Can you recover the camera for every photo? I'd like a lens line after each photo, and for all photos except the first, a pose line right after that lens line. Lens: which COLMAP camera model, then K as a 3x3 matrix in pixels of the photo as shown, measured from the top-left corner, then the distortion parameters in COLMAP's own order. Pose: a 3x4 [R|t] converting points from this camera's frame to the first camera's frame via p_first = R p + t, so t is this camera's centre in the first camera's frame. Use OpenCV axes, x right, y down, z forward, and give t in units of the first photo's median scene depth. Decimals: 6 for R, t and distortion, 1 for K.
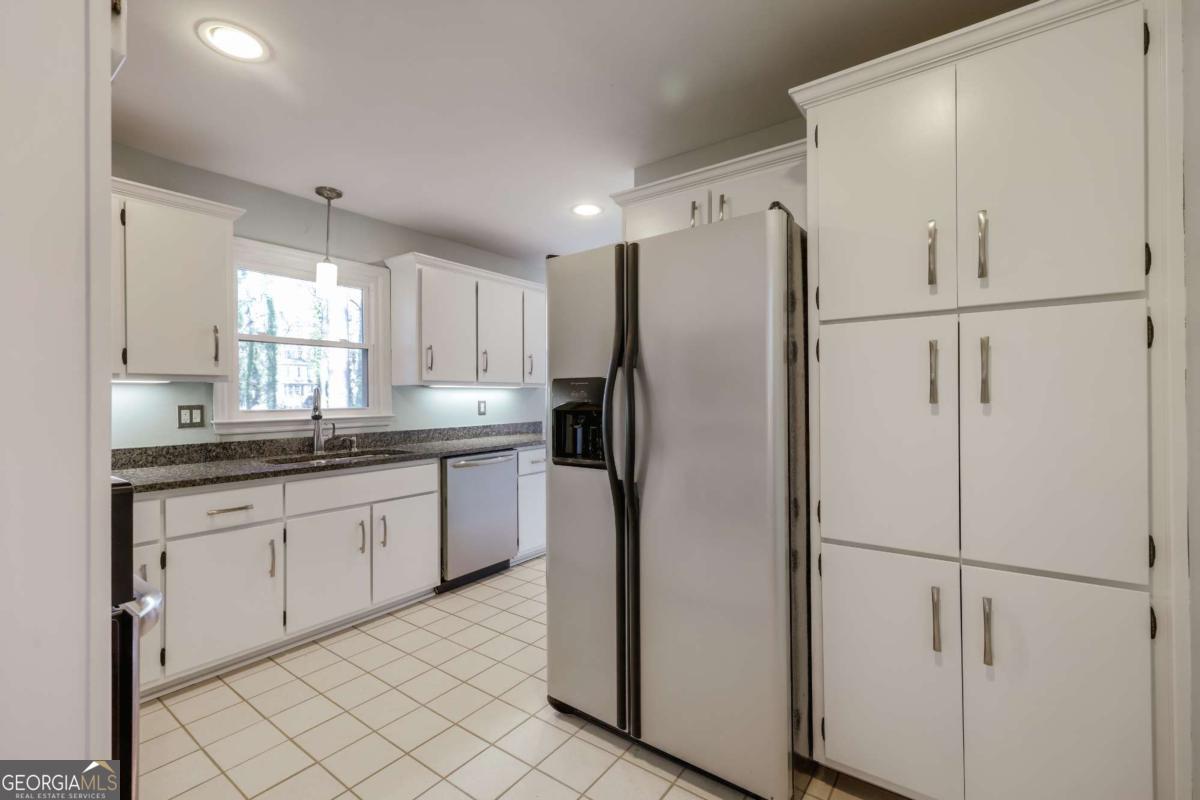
lens RADIAL K [[515.7, 0, 604.2], [0, 515.7, 397.0], [0, 0, 1]] dist [0.000969, 0.000264]
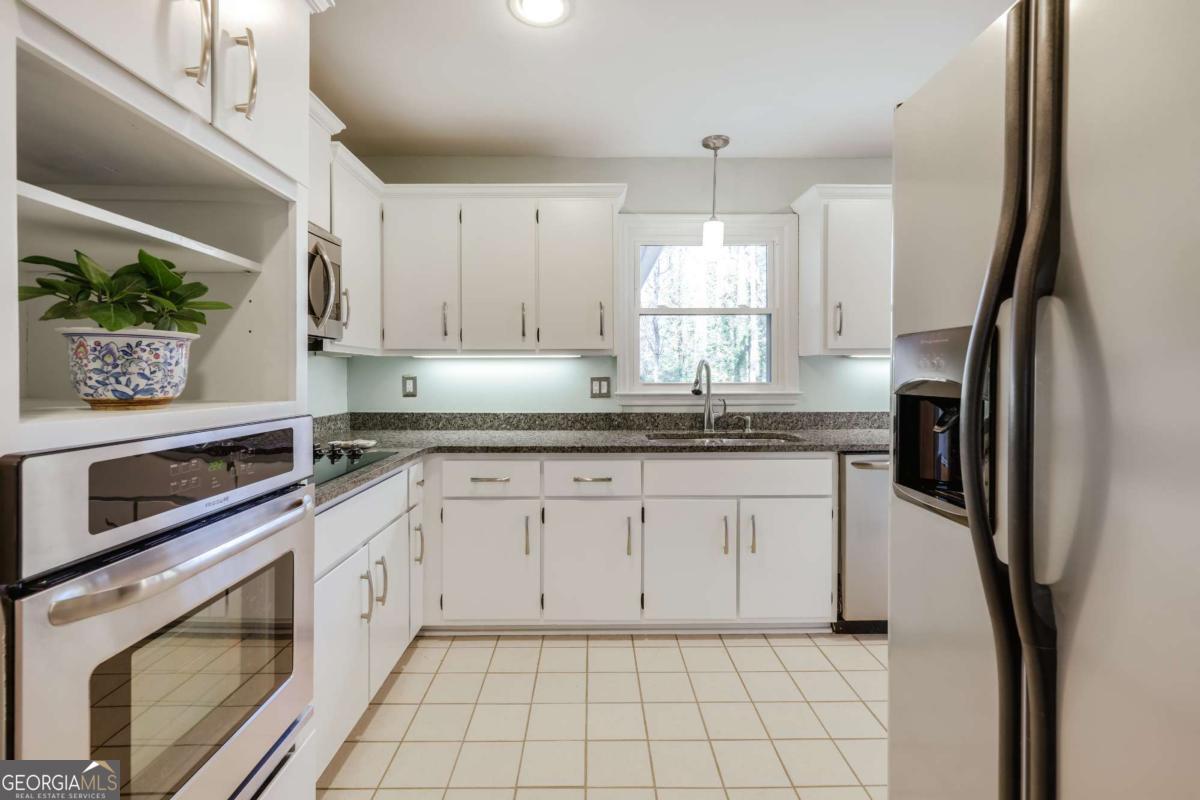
lens RADIAL K [[584.4, 0, 596.2], [0, 584.4, 368.0], [0, 0, 1]] dist [0.000935, 0.000240]
pose [[0.598950, 0.000161, -0.800786, 0.164098], [-0.002742, 0.999995, -0.001850, -0.000800], [0.800782, 0.003304, 0.598947, 0.234750]]
